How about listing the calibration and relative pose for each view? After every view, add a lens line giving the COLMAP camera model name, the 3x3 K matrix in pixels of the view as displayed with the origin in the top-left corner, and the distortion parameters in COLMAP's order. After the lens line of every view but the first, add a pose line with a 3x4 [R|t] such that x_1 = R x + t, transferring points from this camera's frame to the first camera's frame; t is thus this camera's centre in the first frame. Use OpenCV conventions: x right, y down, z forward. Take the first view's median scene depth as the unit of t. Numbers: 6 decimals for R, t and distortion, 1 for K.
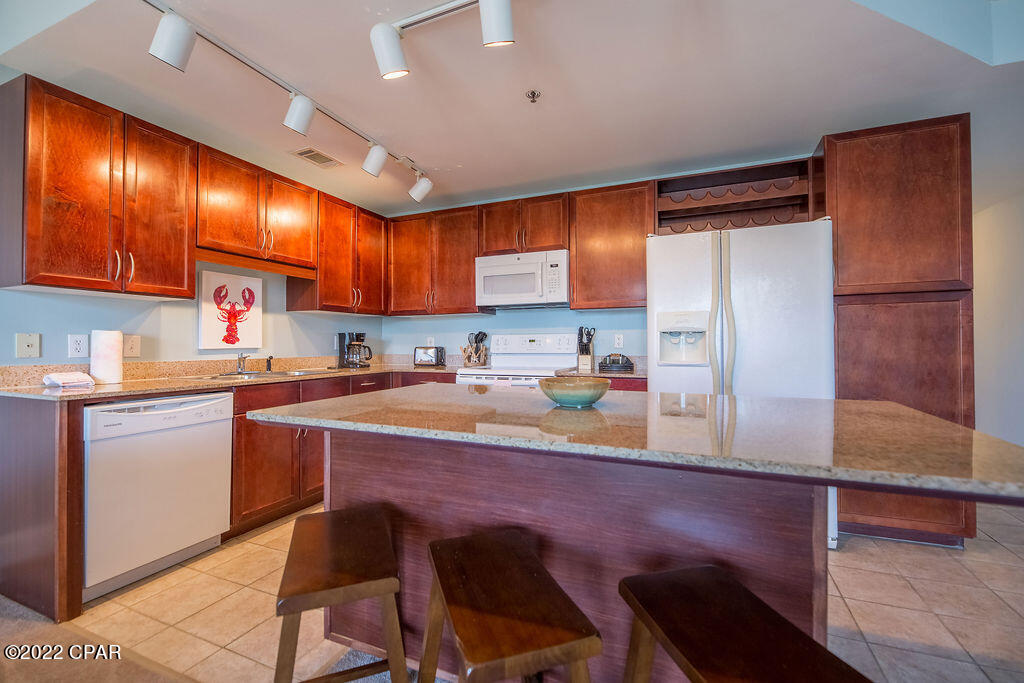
lens RADIAL K [[430.9, 0, 536.1], [0, 430.9, 342.6], [0, 0, 1]] dist [-0.000604, -0.000140]
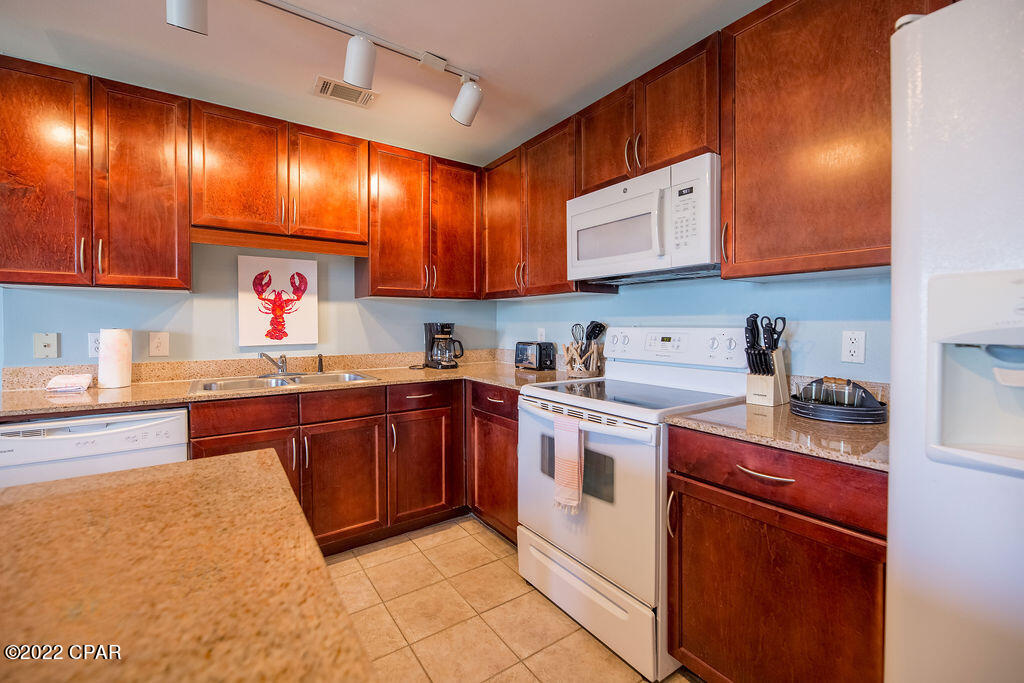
lens RADIAL K [[443.6, 0, 530.7], [0, 443.6, 333.3], [0, 0, 1]] dist [-0.002852, -0.000569]
pose [[0.841488, 0.016595, -0.540021, 0.169366], [-0.000304, 0.999543, 0.030242, -0.032114], [0.540276, -0.025284, 0.841108, 0.474523]]
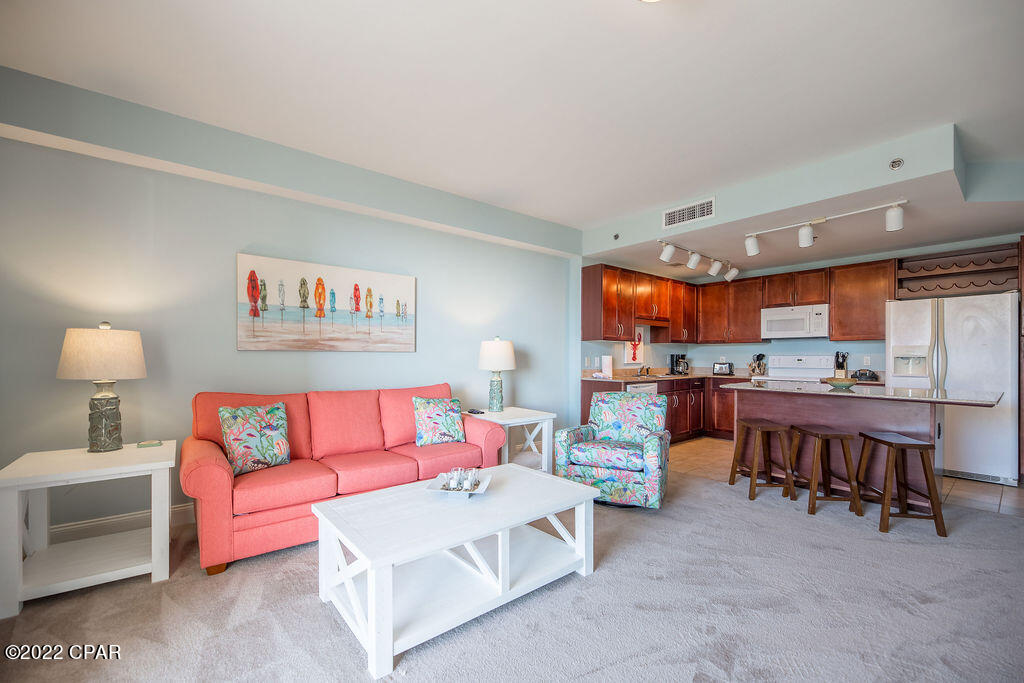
lens RADIAL K [[455.5, 0, 530.5], [0, 455.5, 357.7], [0, 0, 1]] dist [0.000160, -0.000011]
pose [[0.896129, 0.007174, -0.443735, -0.169242], [-0.003564, 0.999953, 0.008969, -0.025883], [0.443779, -0.006456, 0.896113, -1.029302]]
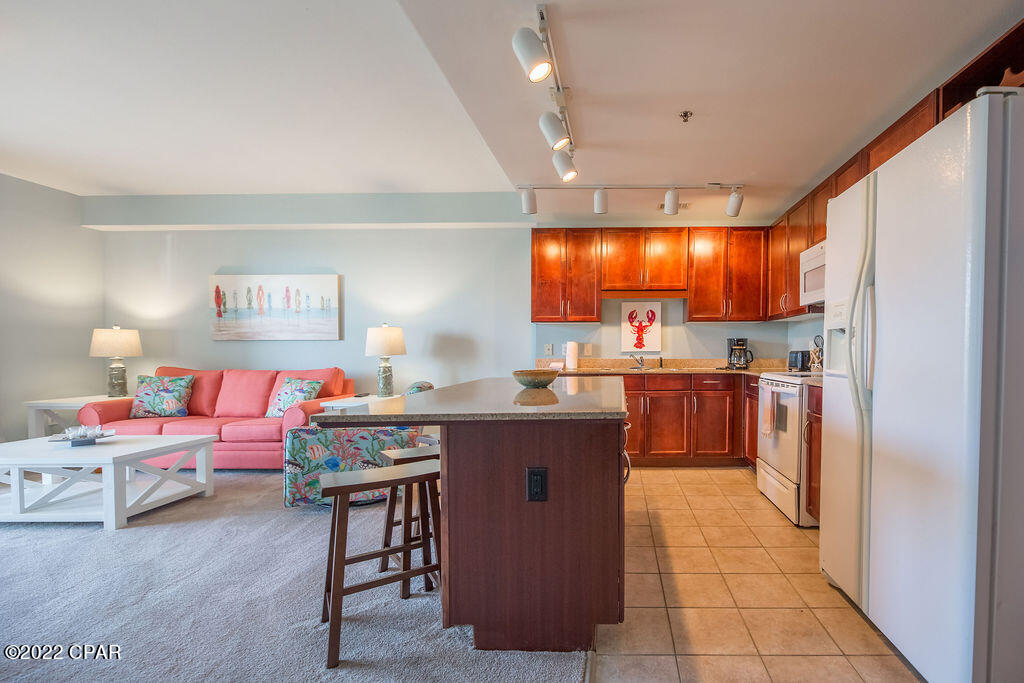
lens RADIAL K [[445.3, 0, 602.8], [0, 445.3, 361.9], [0, 0, 1]] dist [-0.000460, -0.000181]
pose [[0.341201, 0.028972, -0.939544, 0.637455], [0.004642, 0.999461, 0.032506, -0.000796], [0.939979, -0.015453, 0.340882, 0.308836]]
